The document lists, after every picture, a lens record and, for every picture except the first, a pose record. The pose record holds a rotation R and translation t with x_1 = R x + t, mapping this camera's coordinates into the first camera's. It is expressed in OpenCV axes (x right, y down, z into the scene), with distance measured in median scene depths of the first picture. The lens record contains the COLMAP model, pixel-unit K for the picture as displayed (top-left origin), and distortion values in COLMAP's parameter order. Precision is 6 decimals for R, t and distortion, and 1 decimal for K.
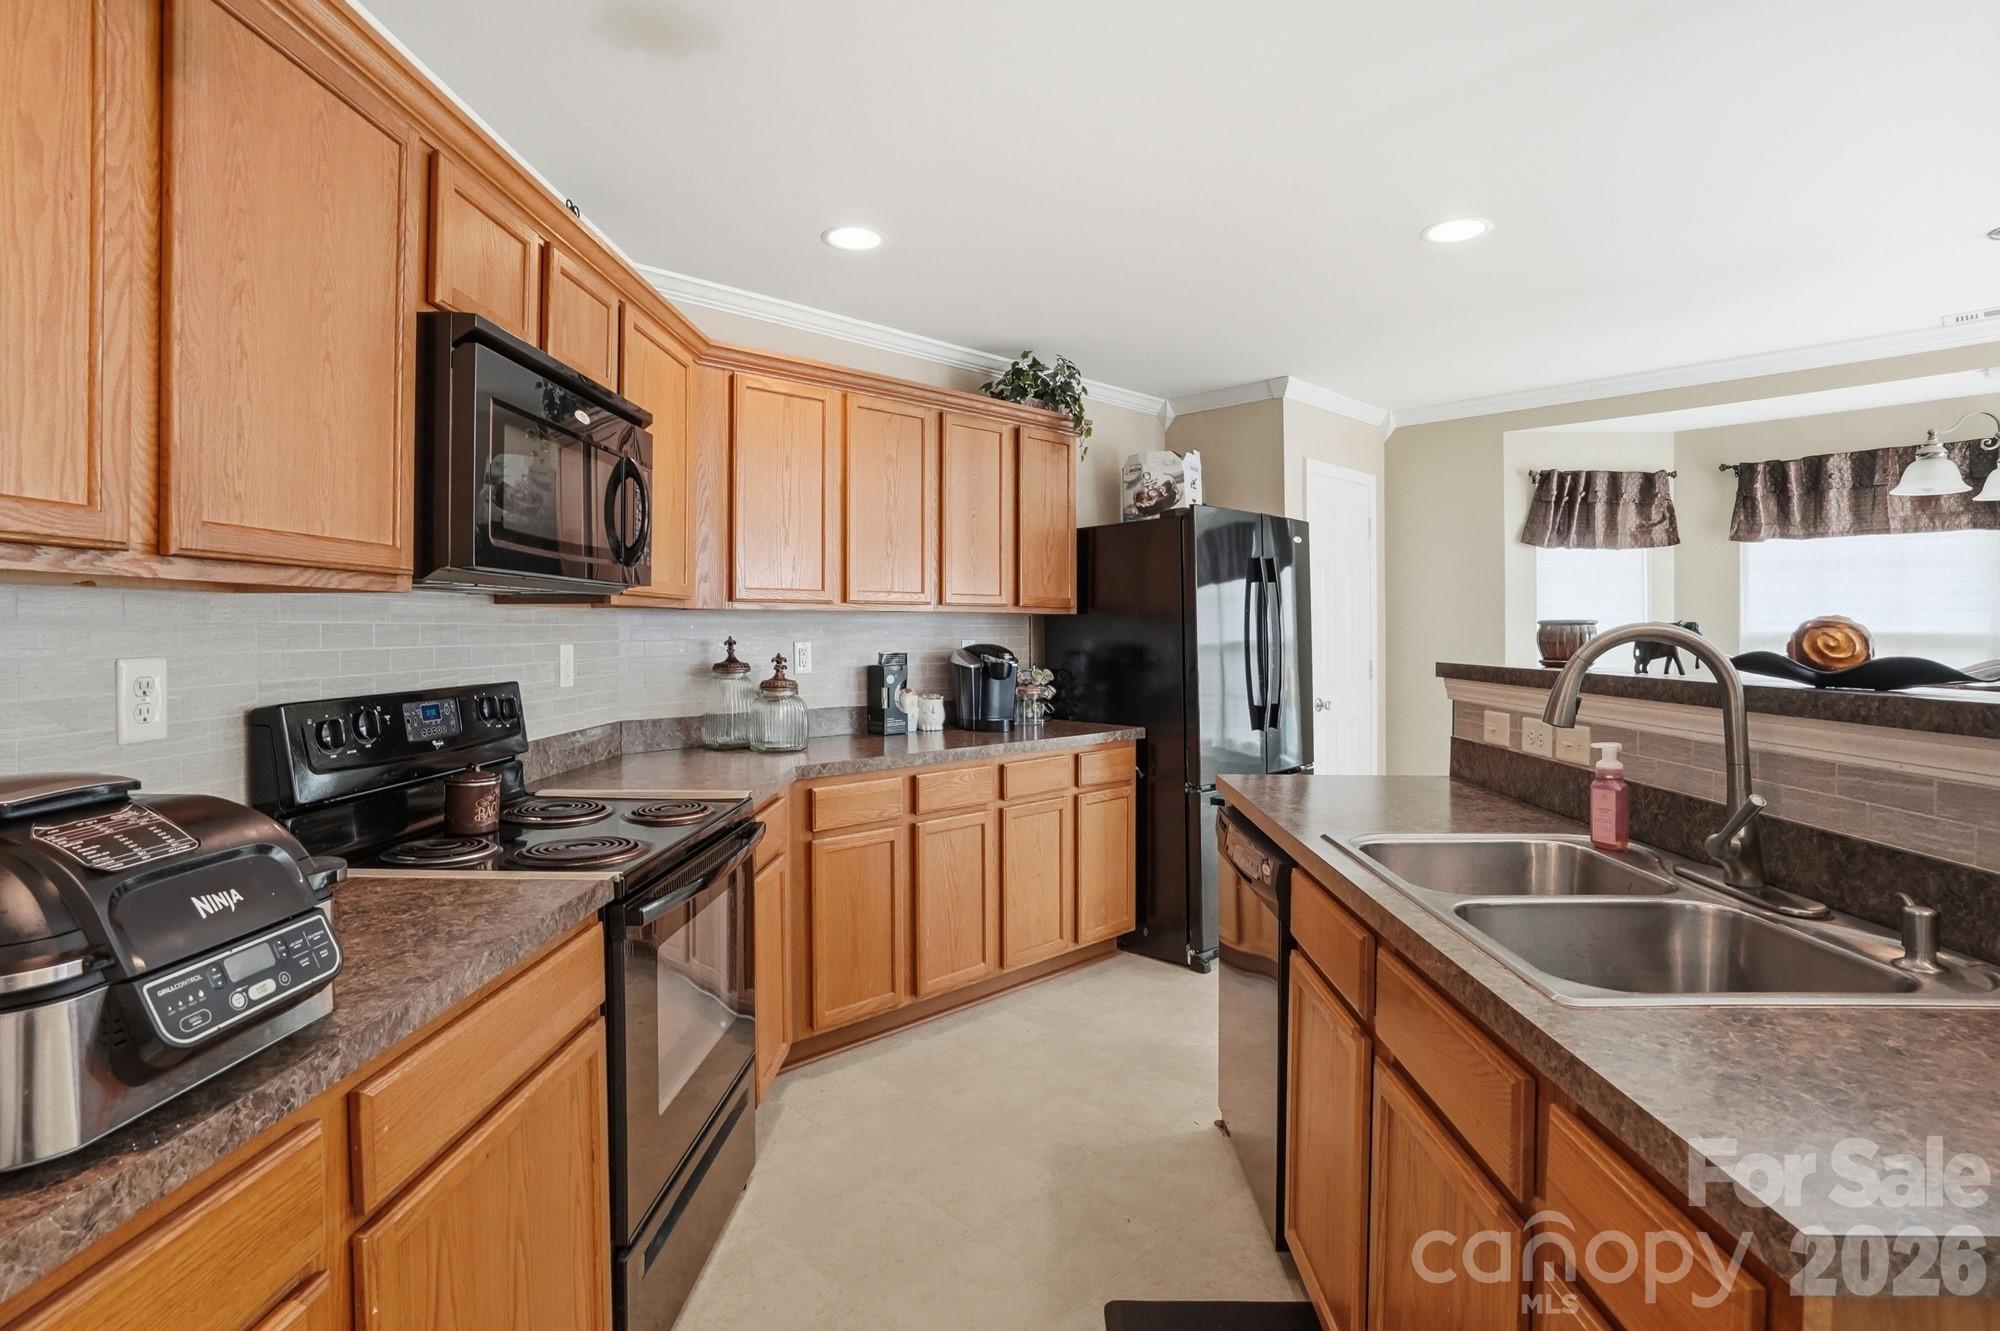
lens RADIAL K [[975.2, 0, 996.2], [0, 975.2, 629.9], [0, 0, 1]] dist [-0.061822, 0.026630]
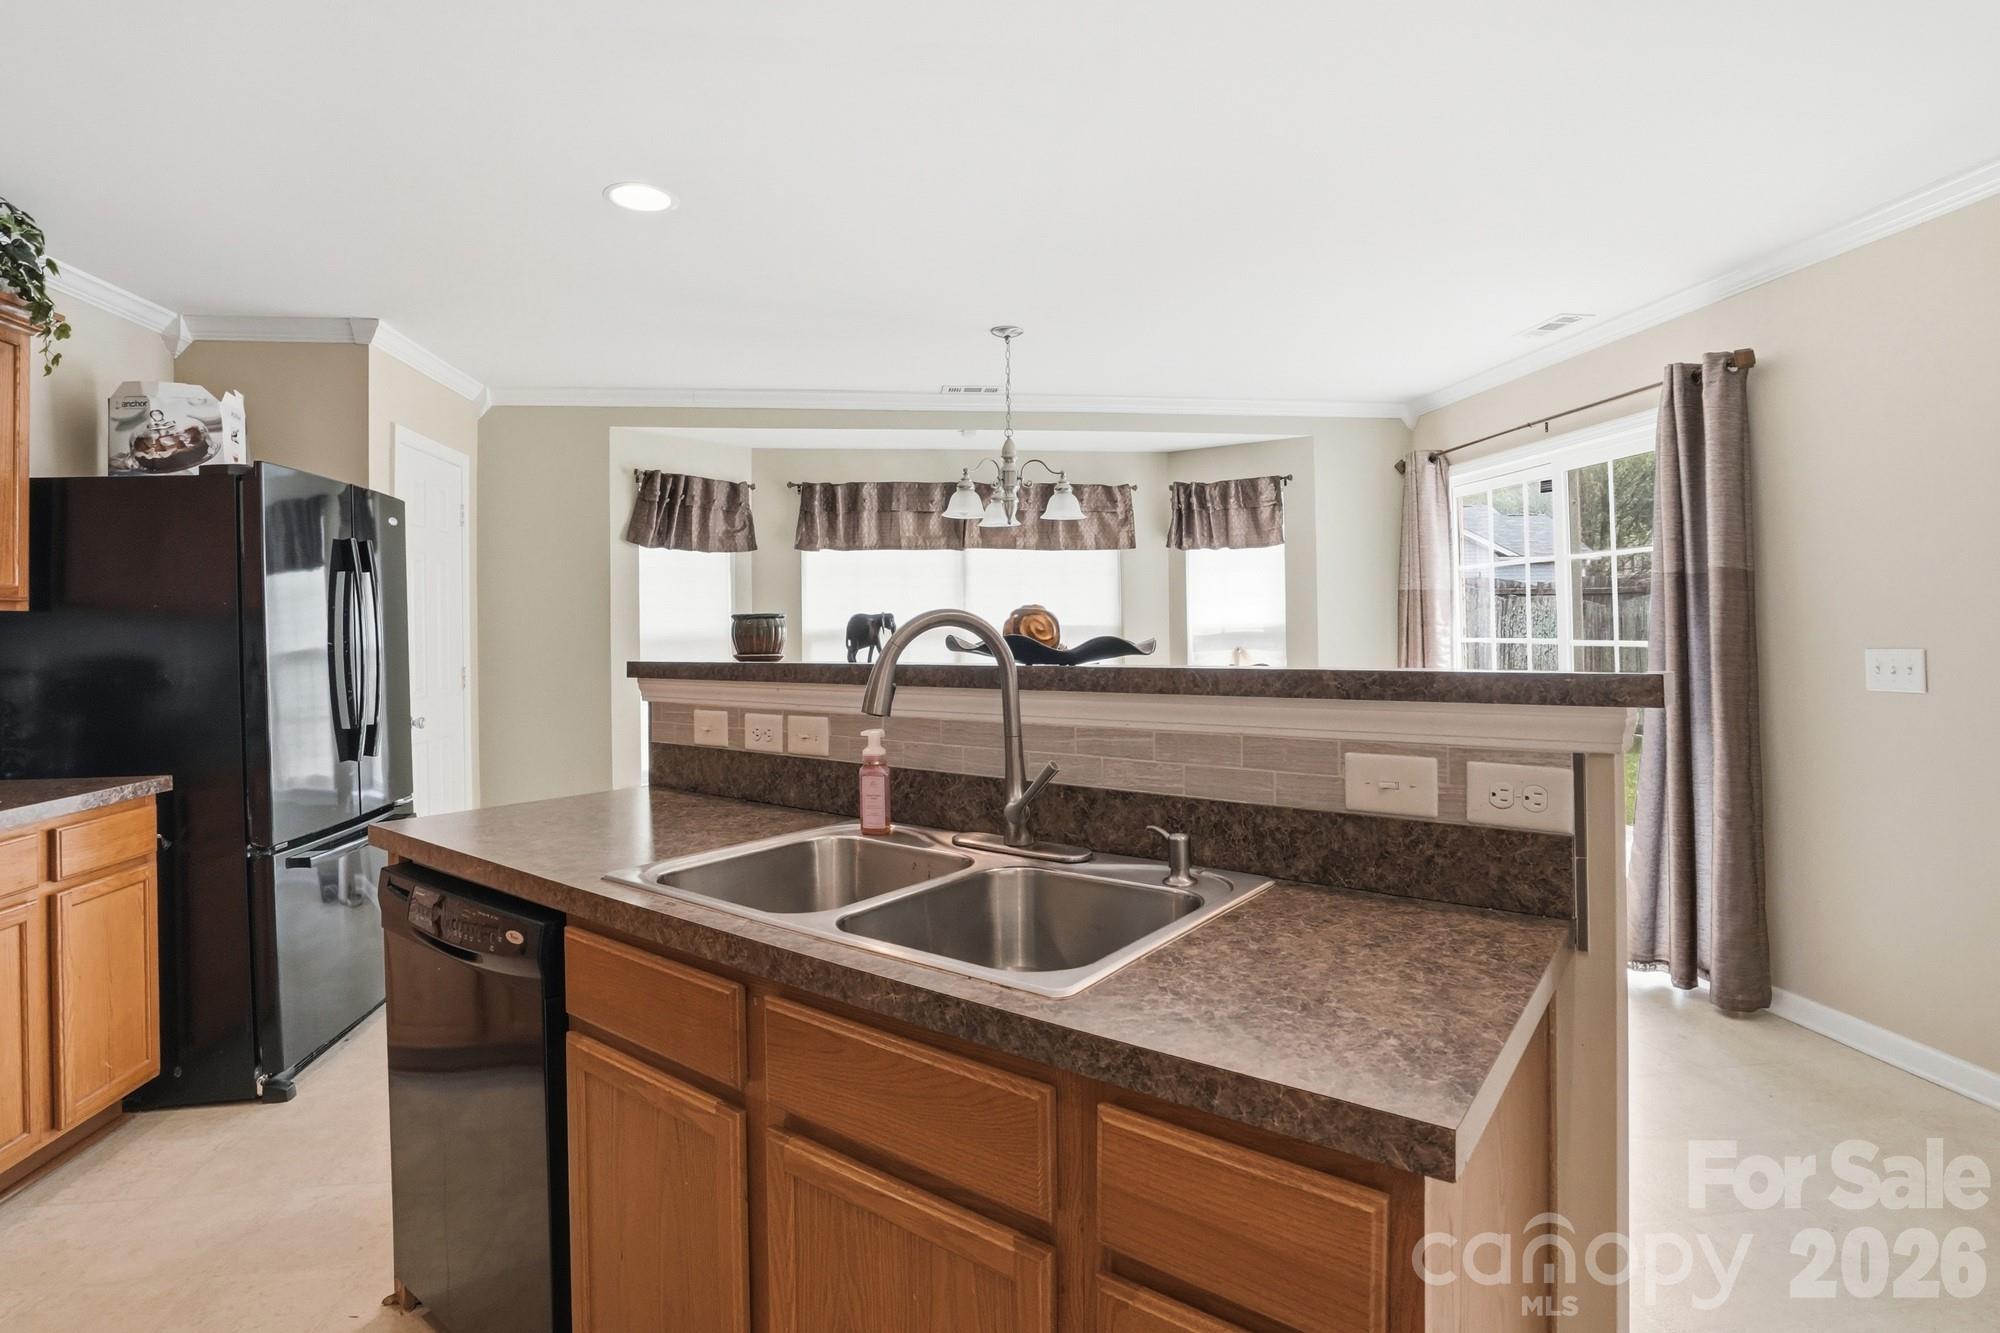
lens RADIAL K [[1000.5, 0, 998.9], [0, 1000.5, 614.7], [0, 0, 1]] dist [-0.054082, 0.026207]
pose [[0.587383, 0.000763, 0.809309, -0.077836], [0.016217, 0.999788, -0.012713, 0.005635], [-0.809147, 0.020591, 0.587246, 0.138756]]
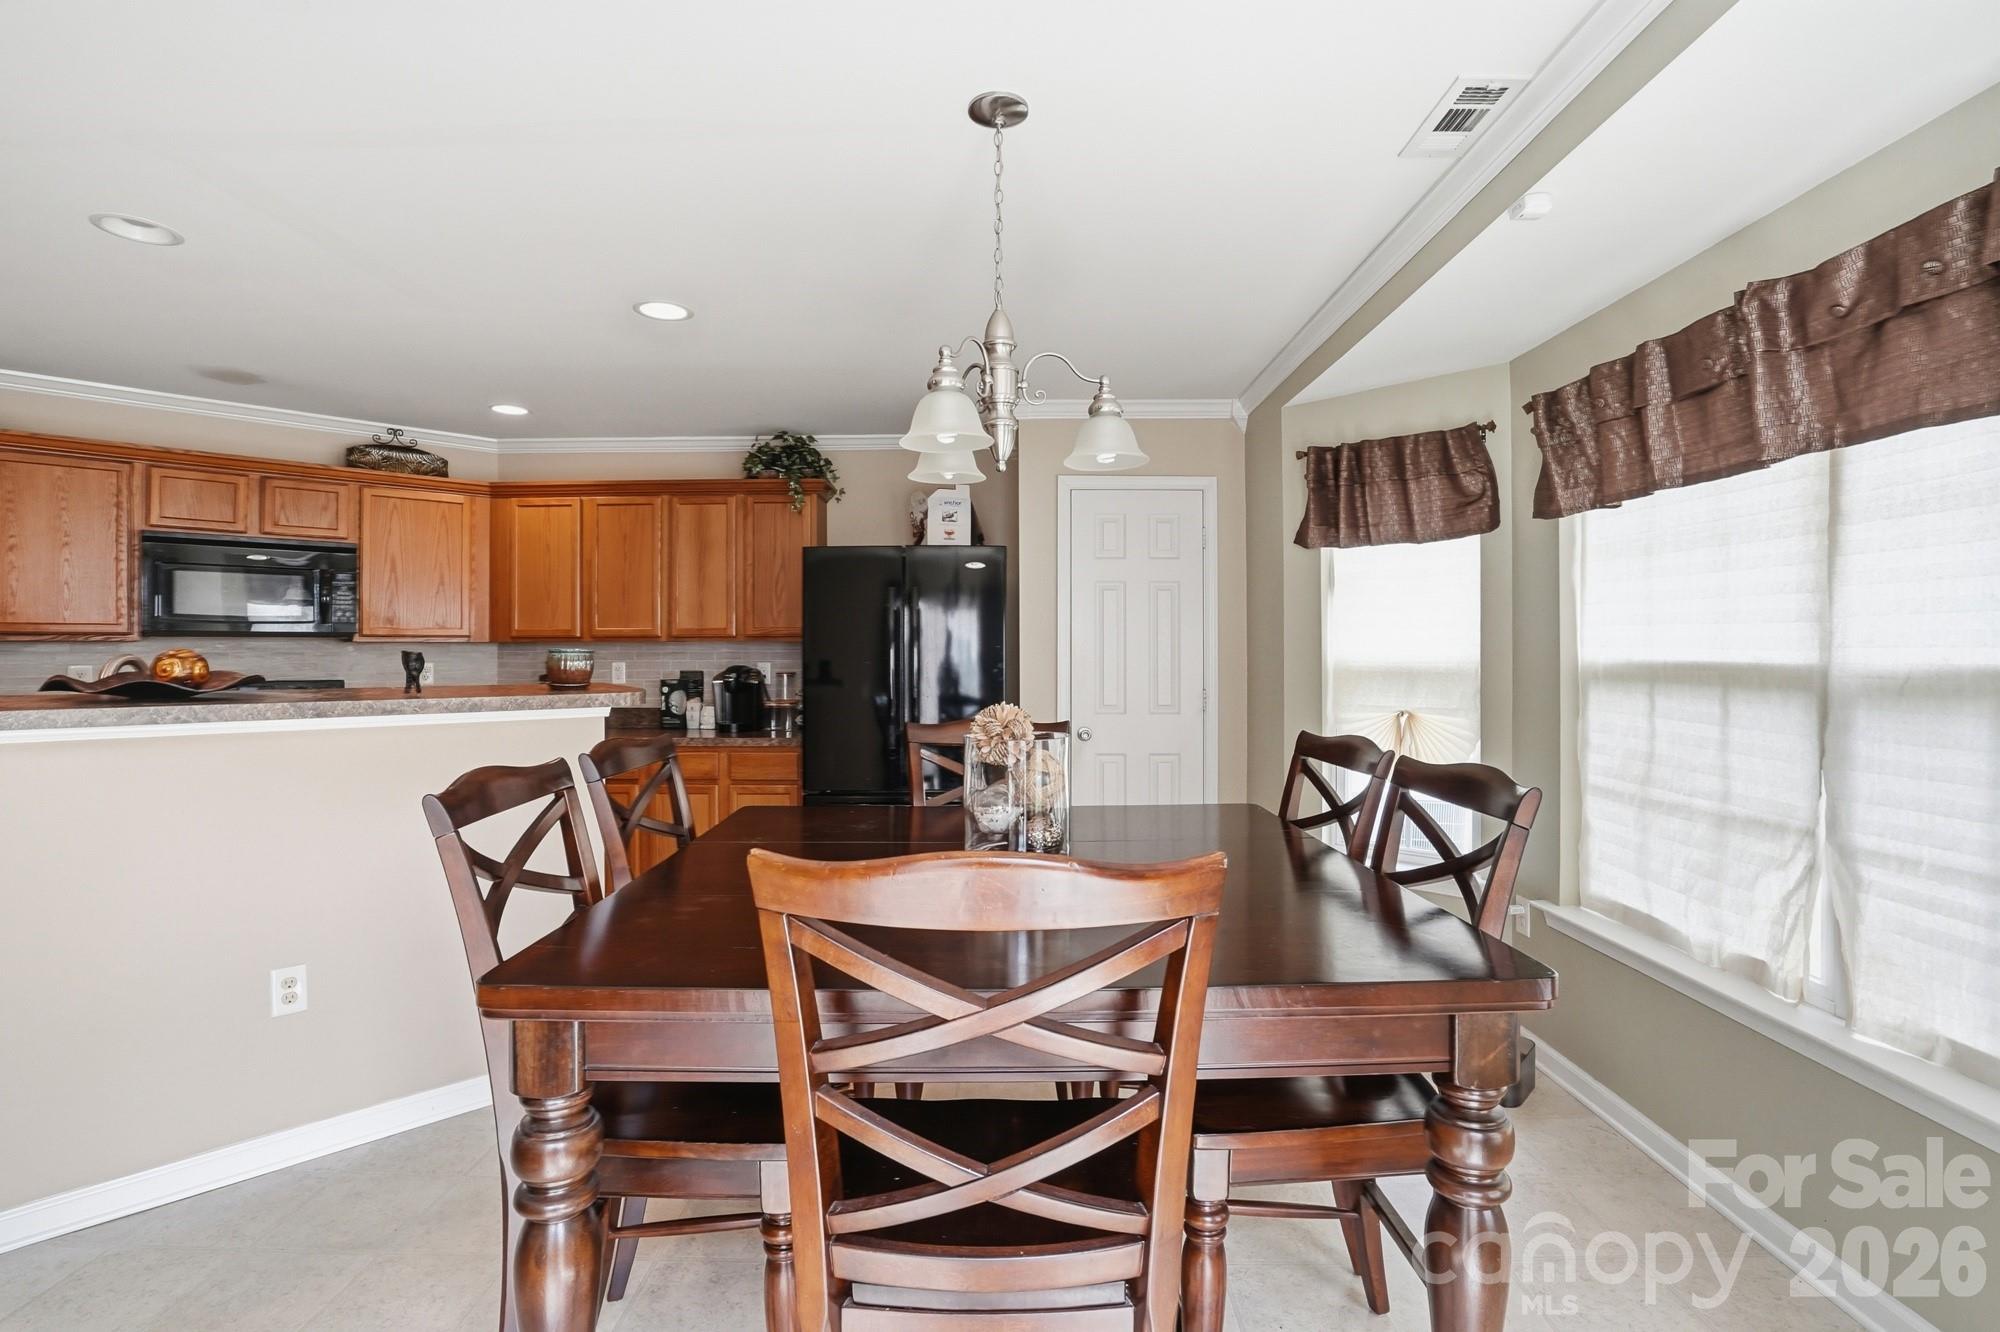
lens RADIAL K [[952.6, 0, 999.3], [0, 952.6, 639.6], [0, 0, 1]] dist [-0.066800, 0.031090]
pose [[0.716247, -0.009143, -0.697787, 1.351098], [0.001228, 0.999929, -0.011842, -0.005506], [0.697846, 0.007624, 0.716207, 0.409519]]
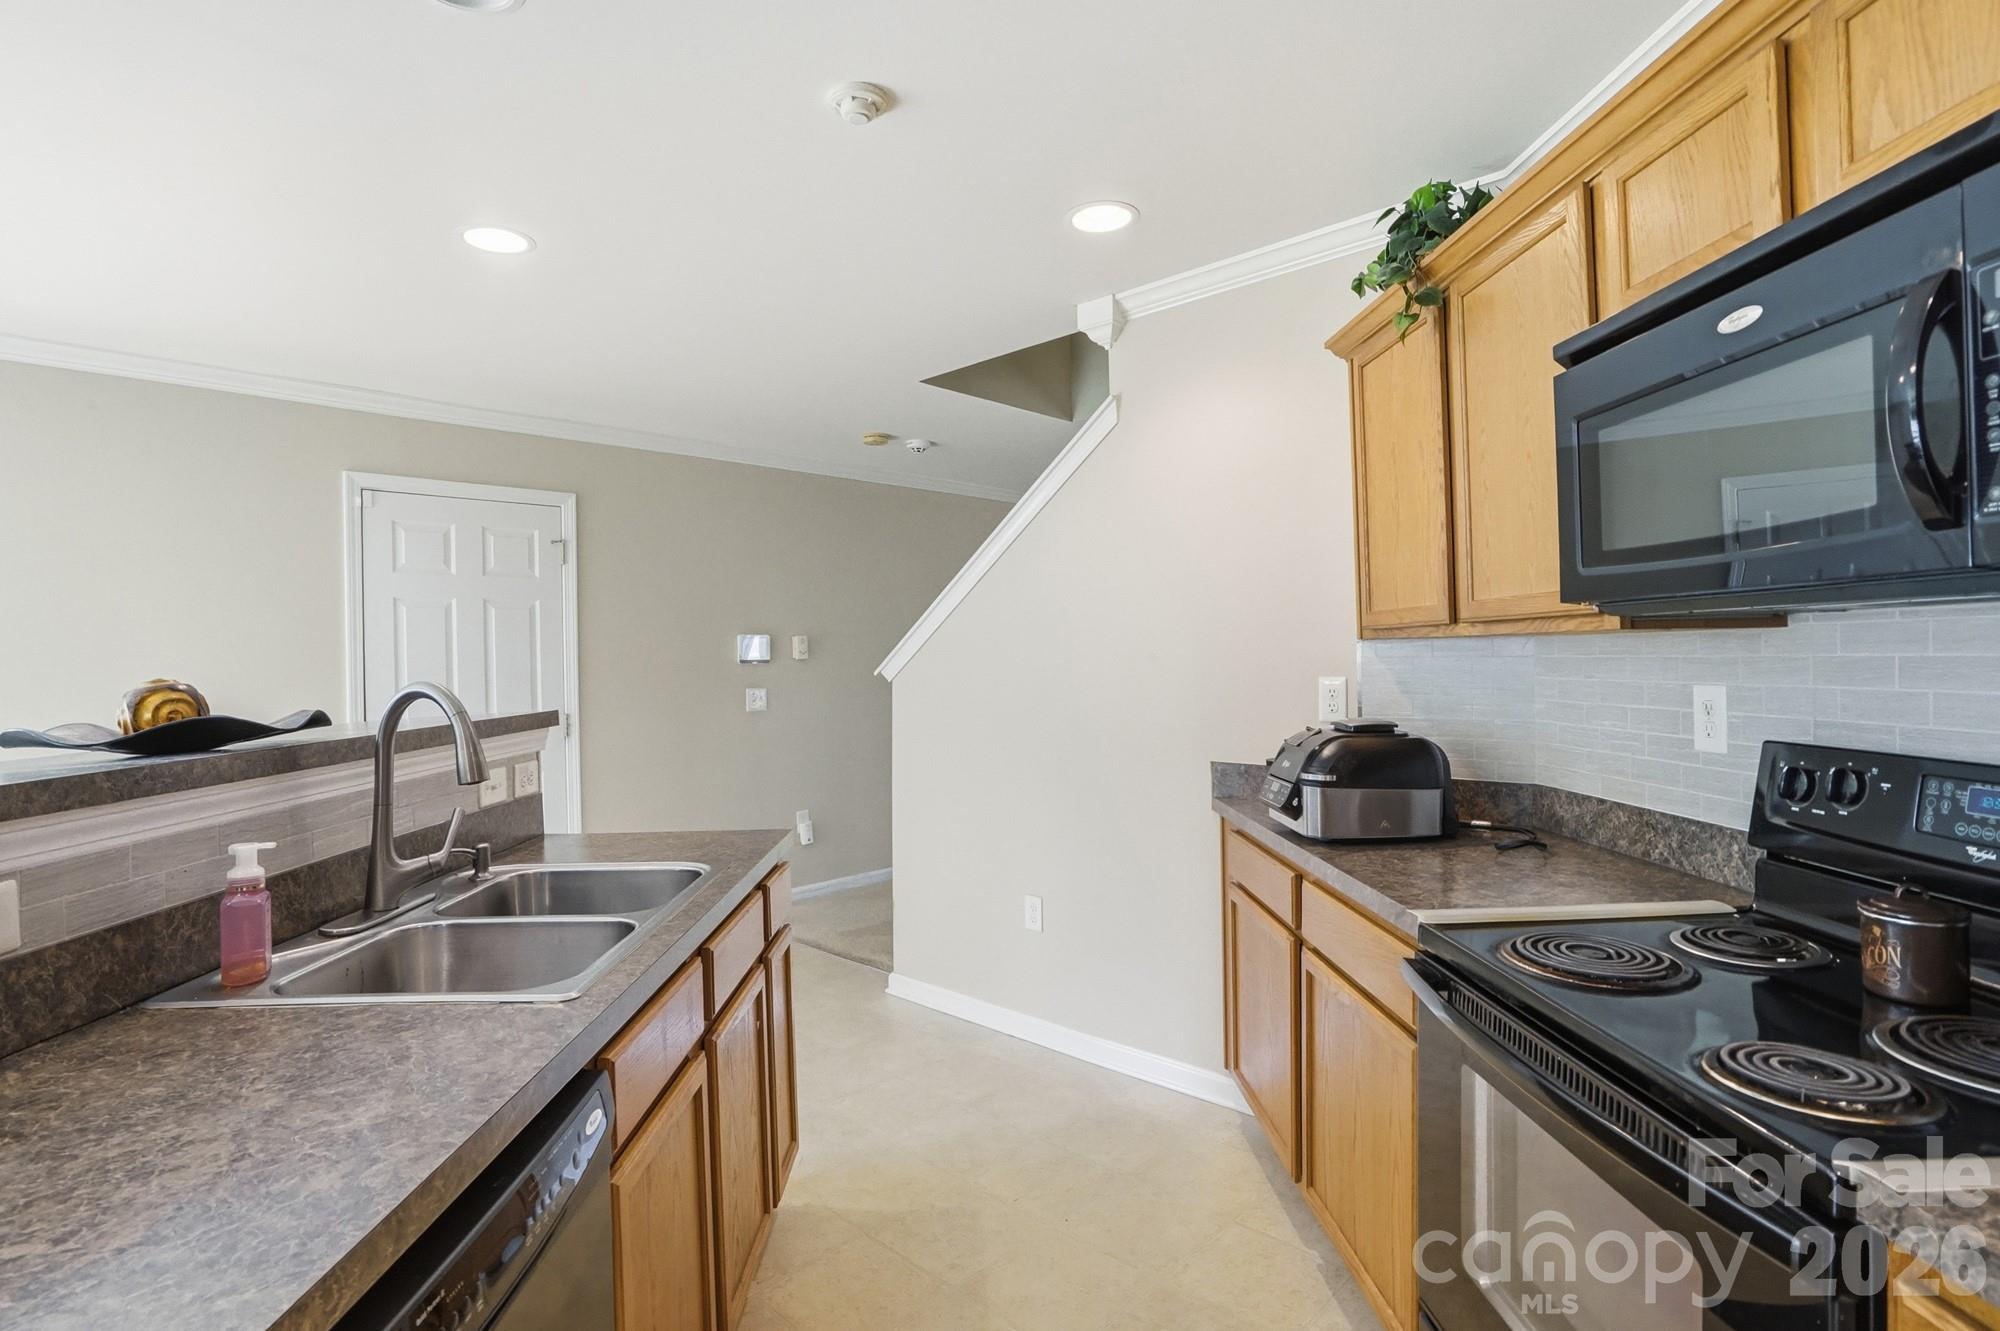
lens RADIAL K [[971.0, 0, 1005.4], [0, 971.0, 658.9], [0, 0, 1]] dist [-0.063811, 0.026186]
pose [[-0.997041, 0.015222, -0.075351, 0.048143], [0.014834, 0.999874, 0.005709, -0.011109], [0.075429, 0.004574, -0.997141, 0.945529]]
